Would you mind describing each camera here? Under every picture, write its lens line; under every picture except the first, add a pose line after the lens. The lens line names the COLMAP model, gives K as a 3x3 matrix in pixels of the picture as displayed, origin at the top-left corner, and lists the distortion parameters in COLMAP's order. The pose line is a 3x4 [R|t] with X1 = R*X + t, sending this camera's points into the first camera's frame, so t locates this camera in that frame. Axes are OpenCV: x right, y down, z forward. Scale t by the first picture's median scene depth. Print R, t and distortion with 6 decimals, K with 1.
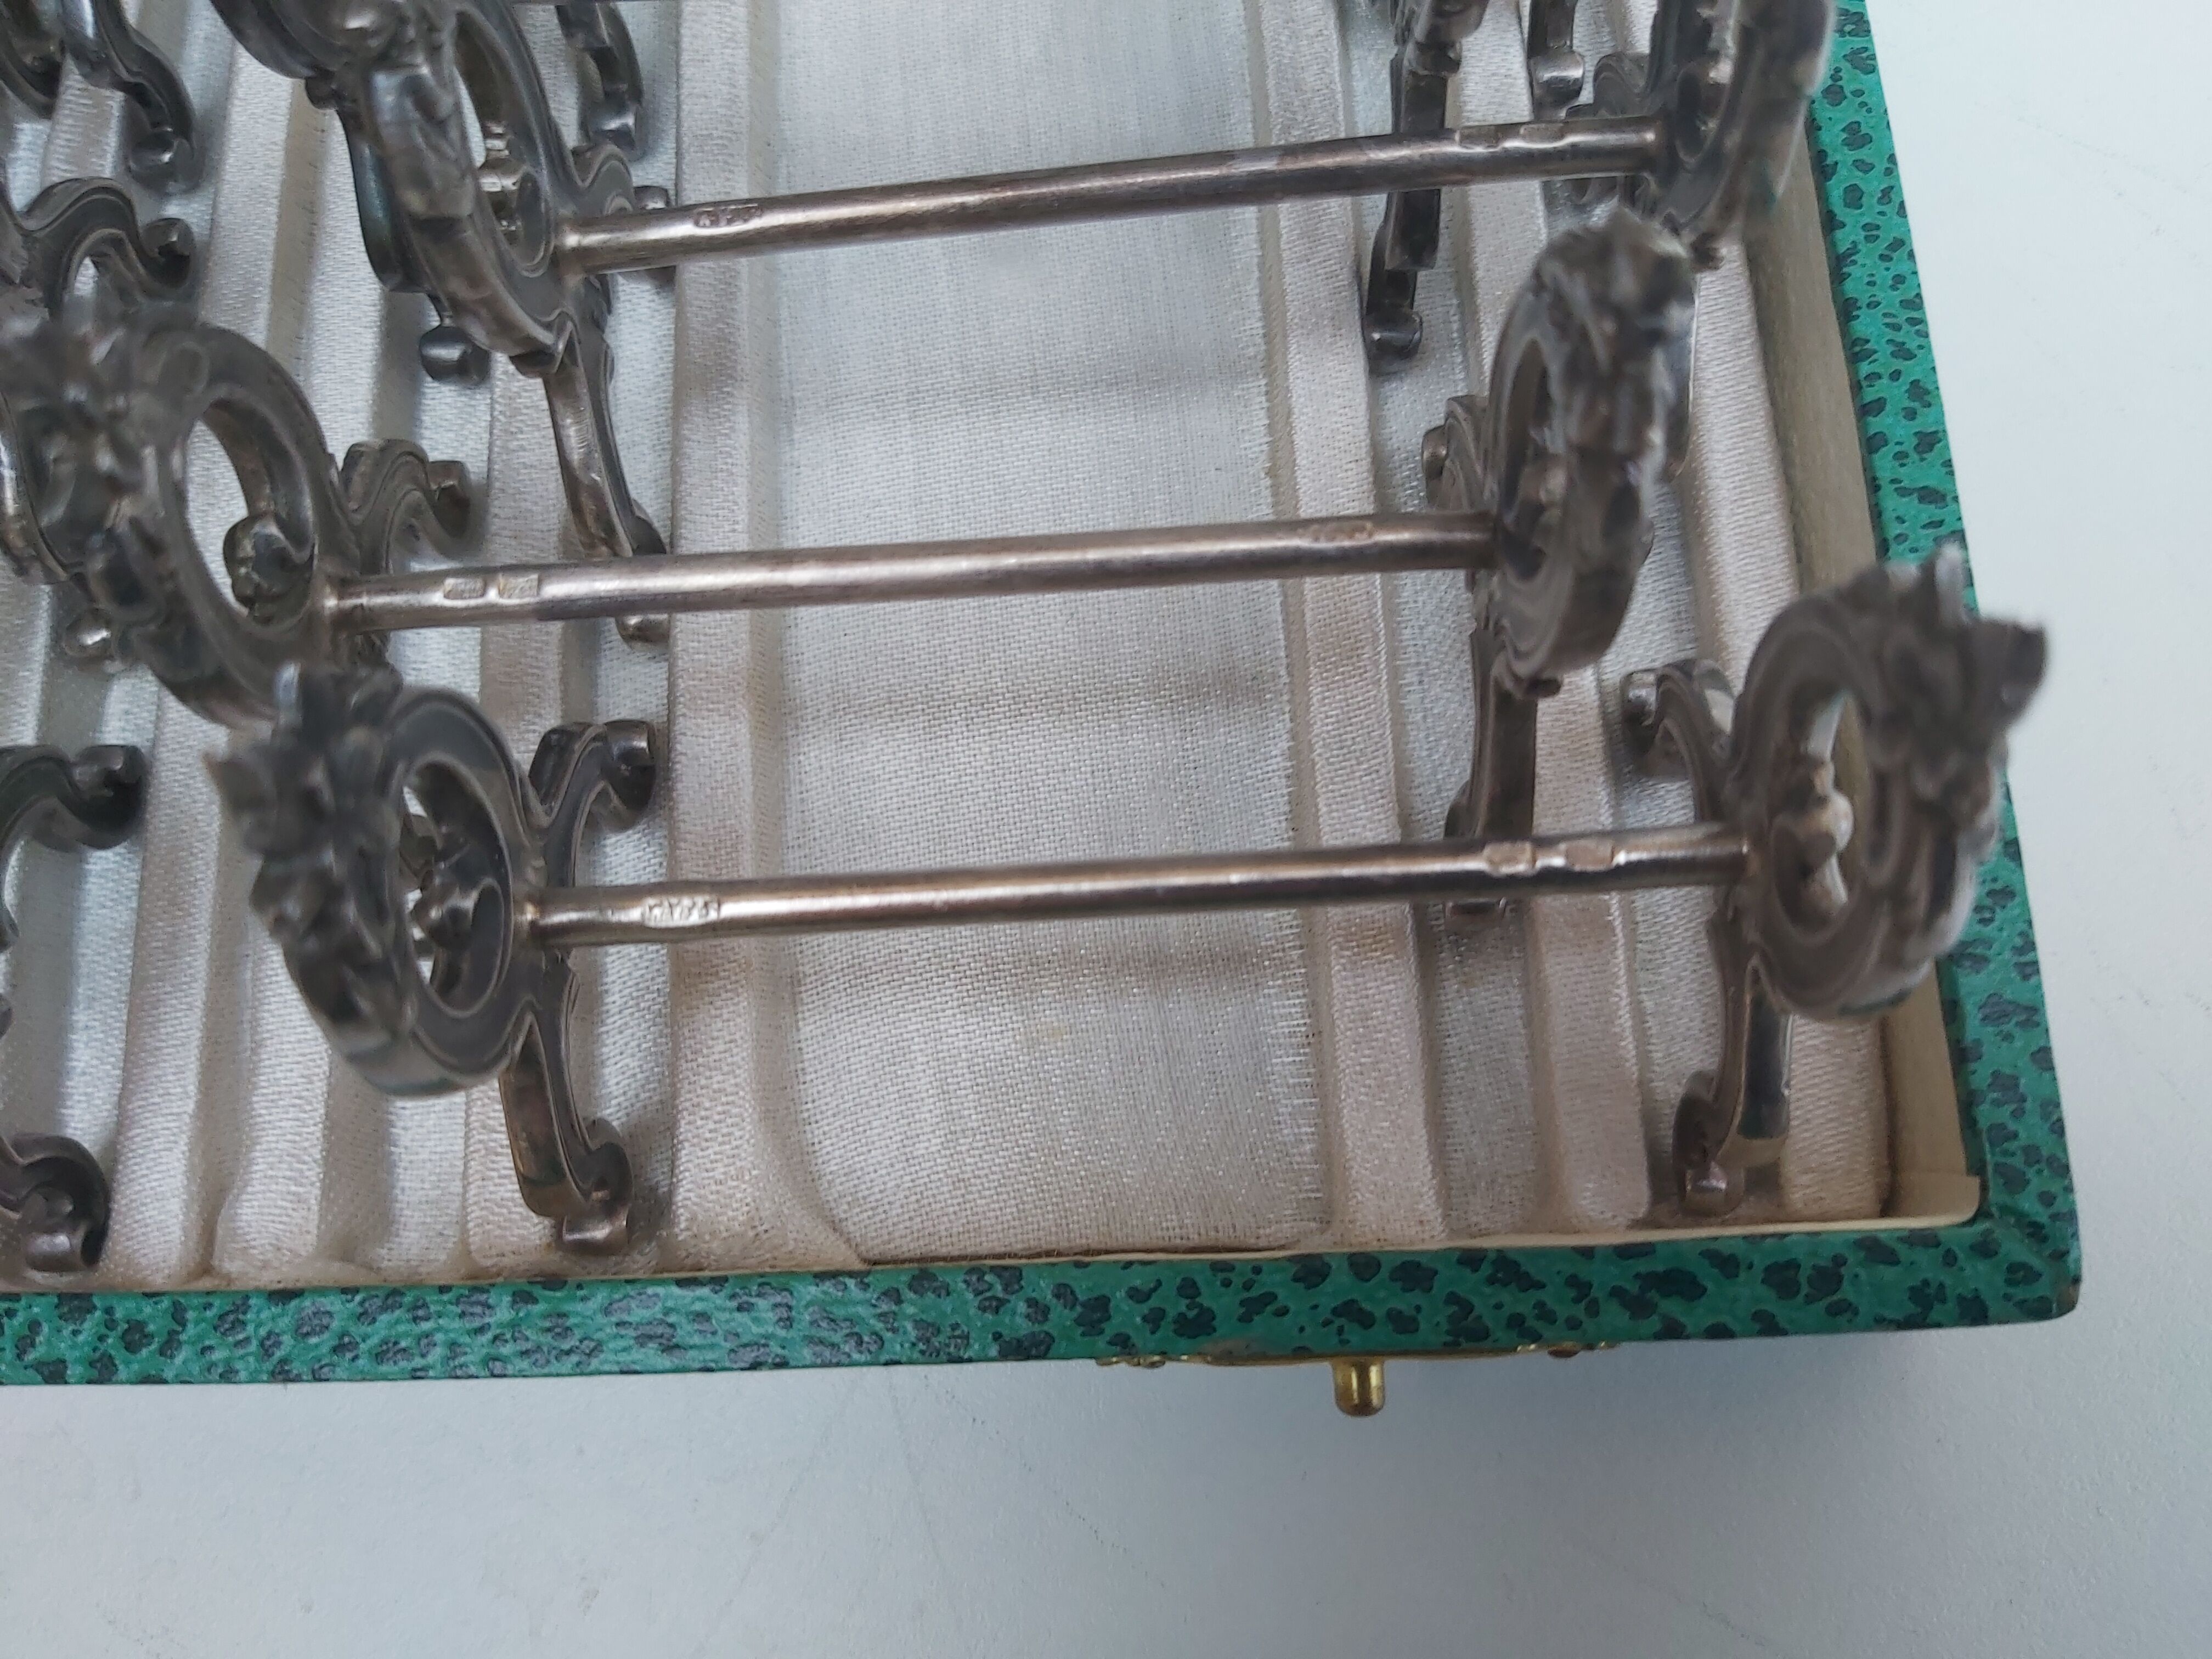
lens RADIAL K [[1861.3, 0, 1107.3], [0, 1861.3, 827.4], [0, 0, 1]] dist [0.040510, -0.180065]
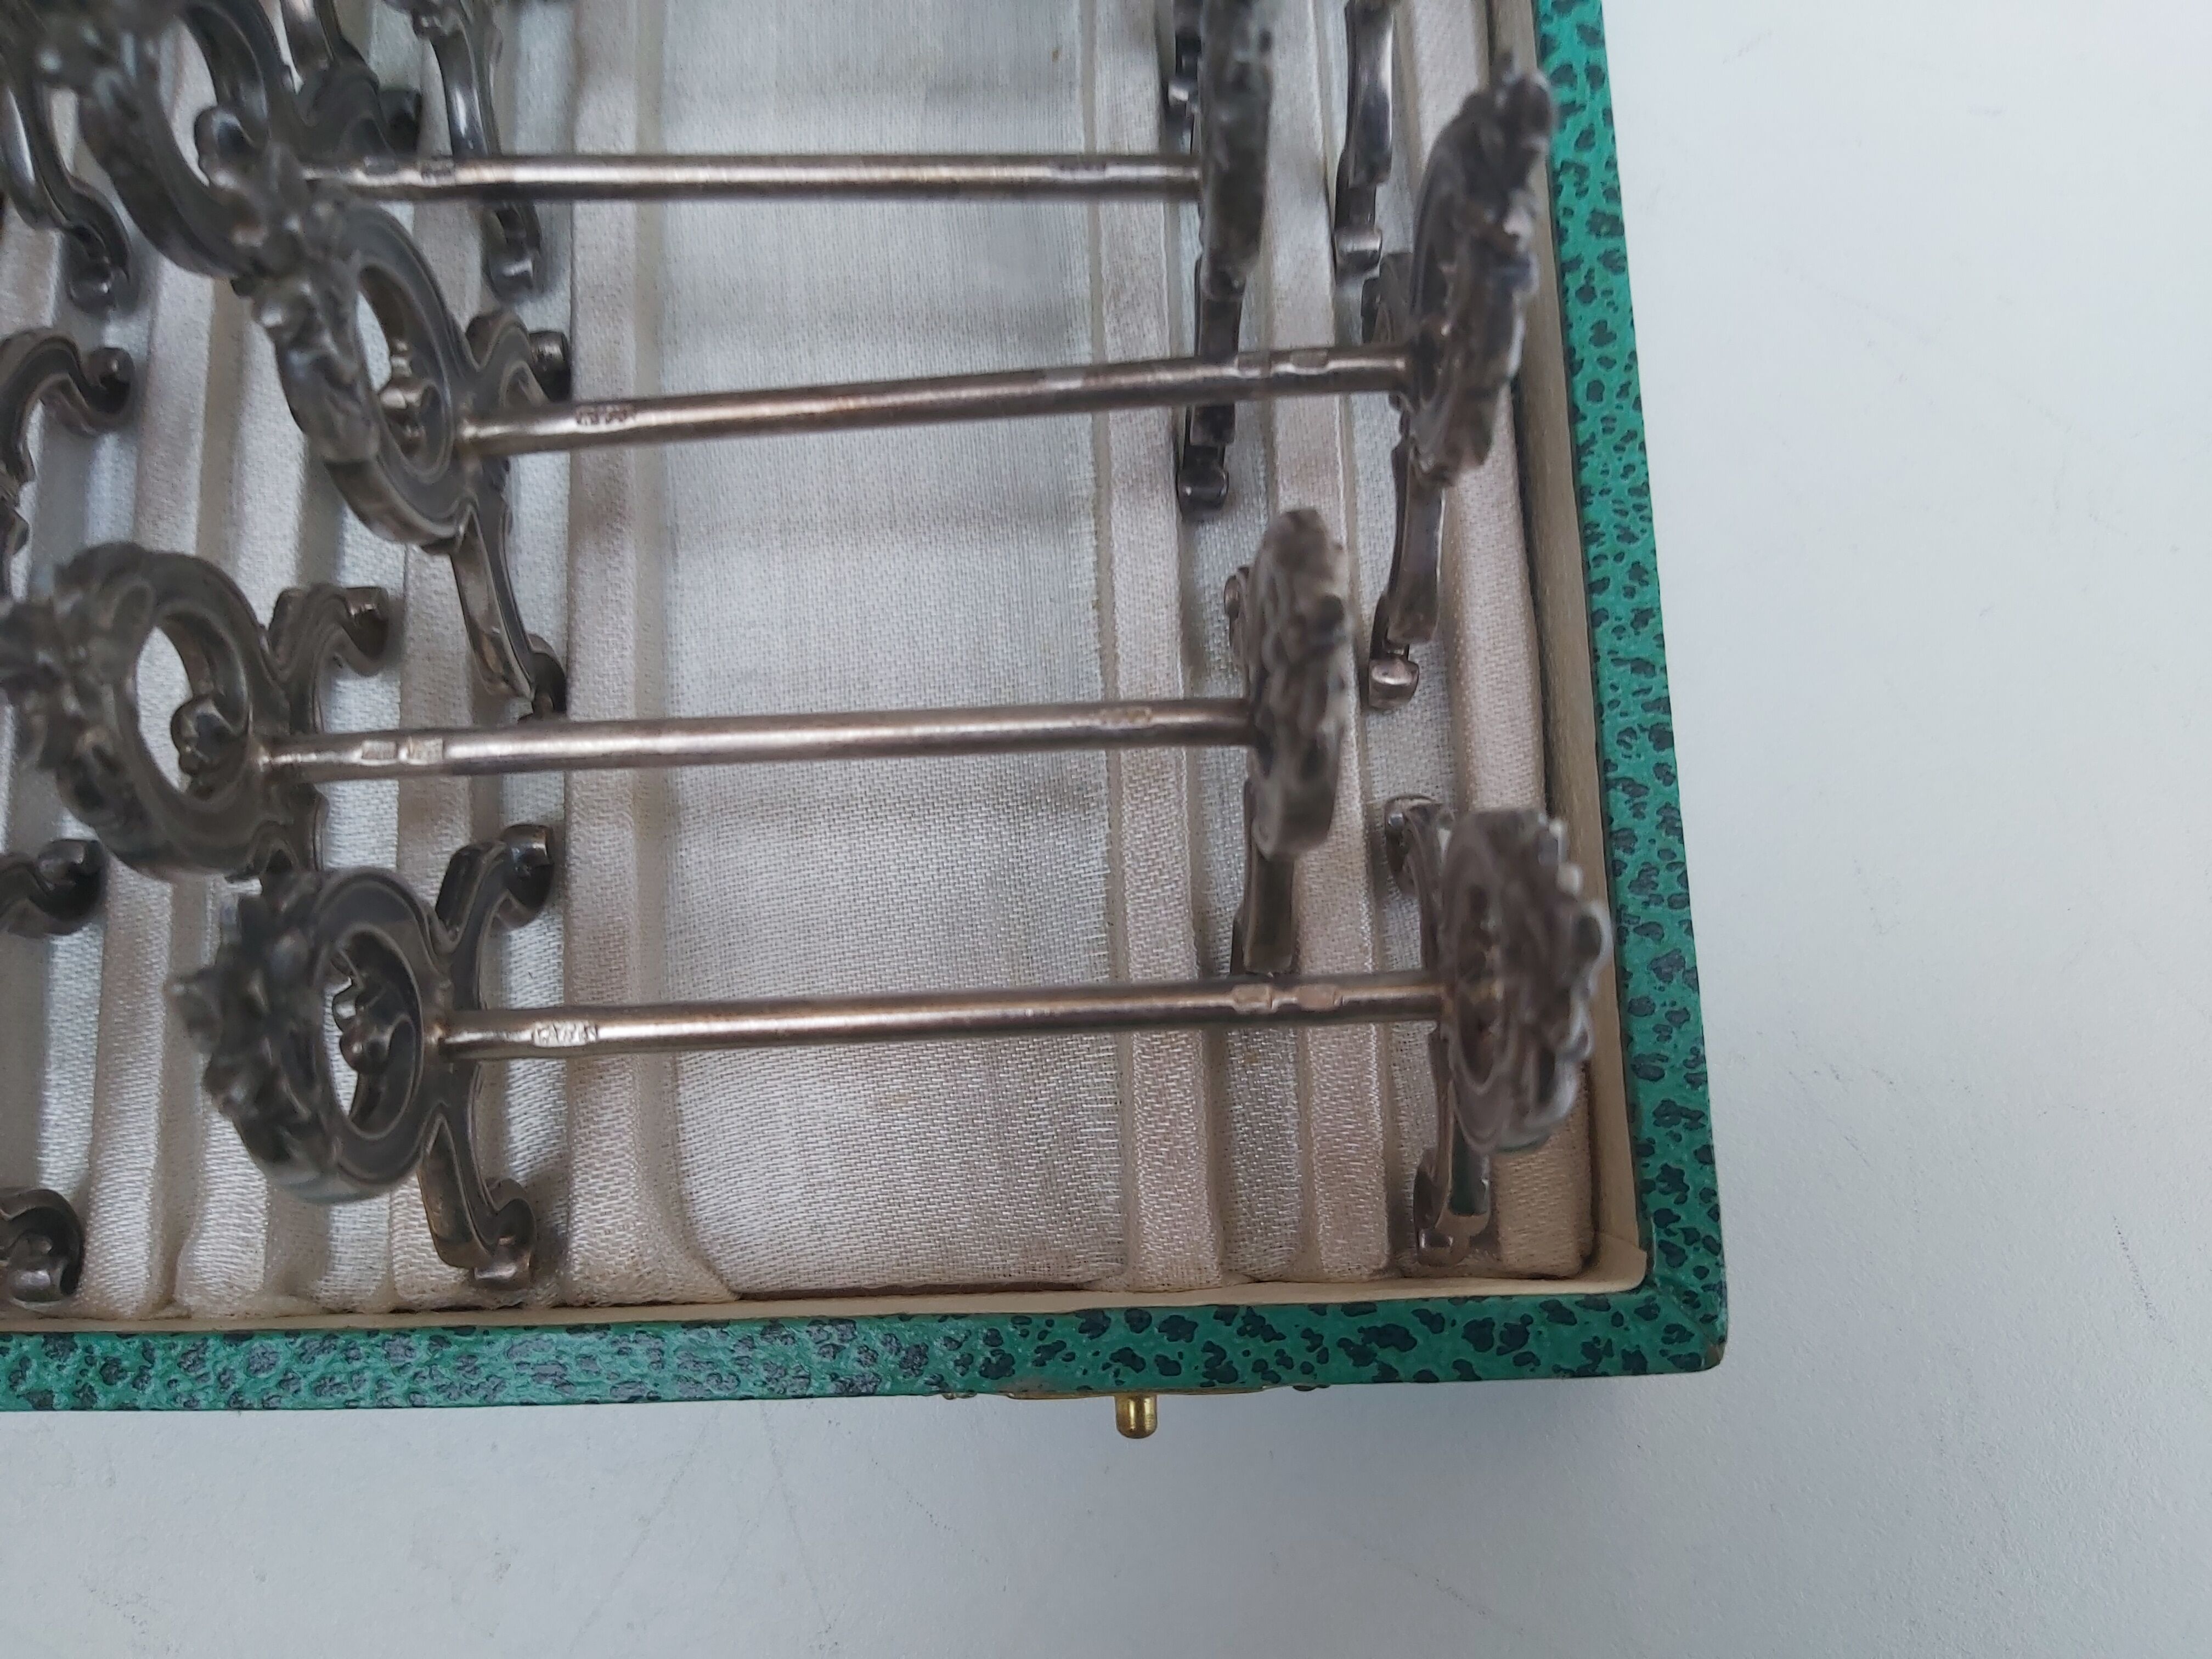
lens RADIAL K [[1839.0, 0, 1099.0], [0, 1839.0, 843.9], [0, 0, 1]] dist [0.062607, -0.197692]
pose [[0.999637, 0.009690, 0.025150, 0.077695], [-0.011389, 0.997599, 0.068317, -0.152294], [-0.024428, -0.068579, 0.997347, -0.171197]]
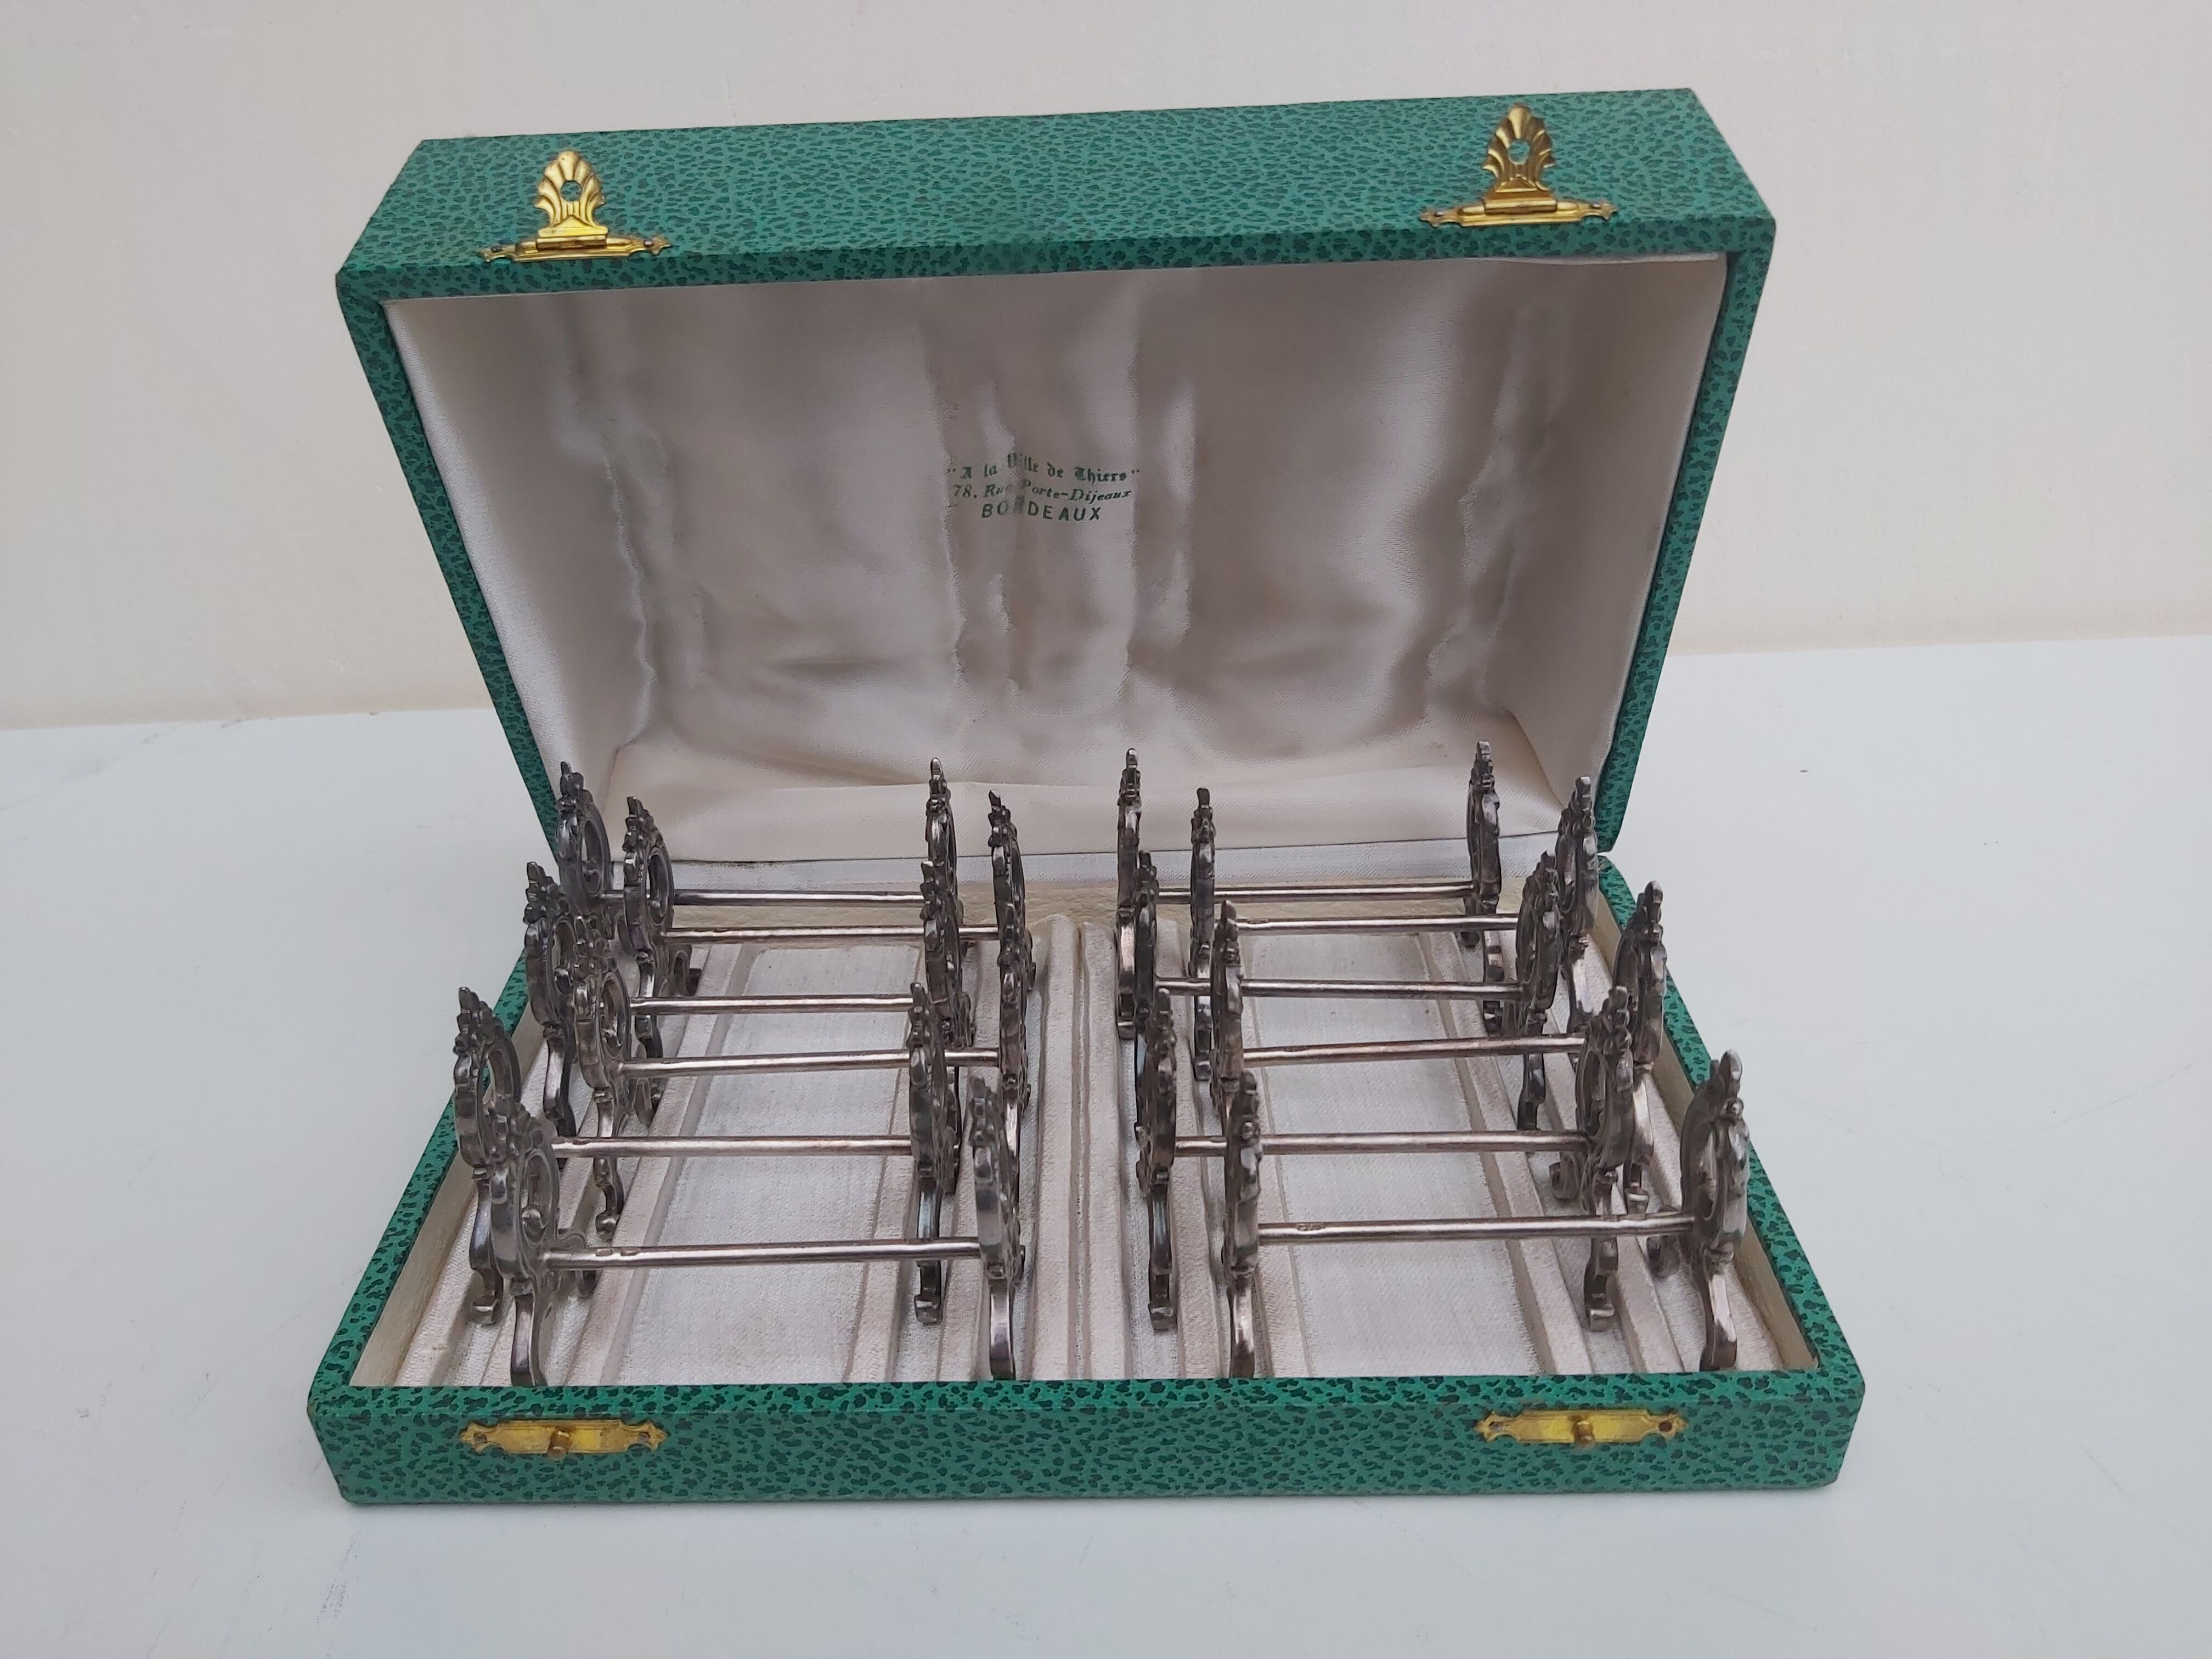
lens RADIAL K [[1764.4, 0, 1049.8], [0, 1764.4, 828.7], [0, 0, 1]] dist [0.006749, 0.001433]
pose [[0.998224, 0.038523, -0.045442, -0.497821], [-0.059274, 0.718655, -0.692836, 1.395789], [0.005967, 0.694299, 0.719662, -1.250794]]
